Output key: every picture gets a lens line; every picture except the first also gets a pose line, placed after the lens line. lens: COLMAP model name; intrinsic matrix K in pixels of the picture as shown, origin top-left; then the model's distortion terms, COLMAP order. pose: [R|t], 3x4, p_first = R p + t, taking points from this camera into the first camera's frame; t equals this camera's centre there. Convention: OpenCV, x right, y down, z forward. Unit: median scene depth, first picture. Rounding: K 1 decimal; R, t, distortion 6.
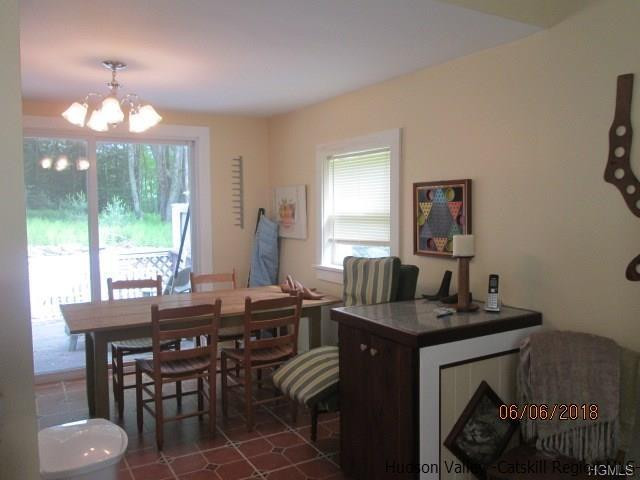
lens RADIAL K [[531.2, 0, 316.8], [0, 531.2, 239.3], [0, 0, 1]] dist [-0.044151, 0.025114]
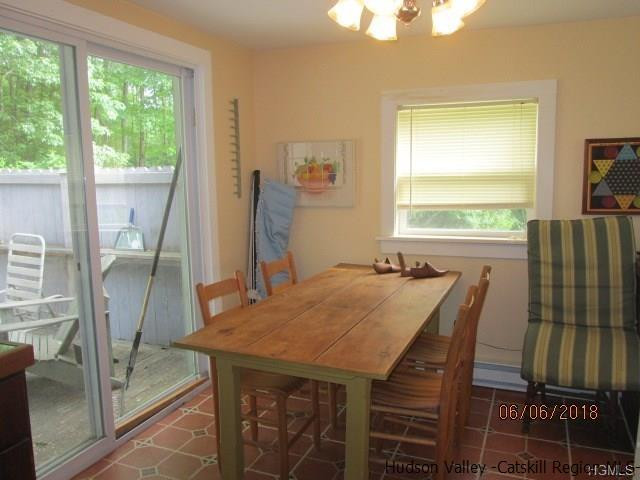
lens RADIAL K [[529.4, 0, 312.0], [0, 529.4, 242.5], [0, 0, 1]] dist [-0.051265, 0.016170]
pose [[0.795867, -0.077459, 0.600496, -0.676248], [0.044508, 0.996584, 0.069561, -0.006724], [-0.603833, -0.028634, 0.796596, 0.468174]]
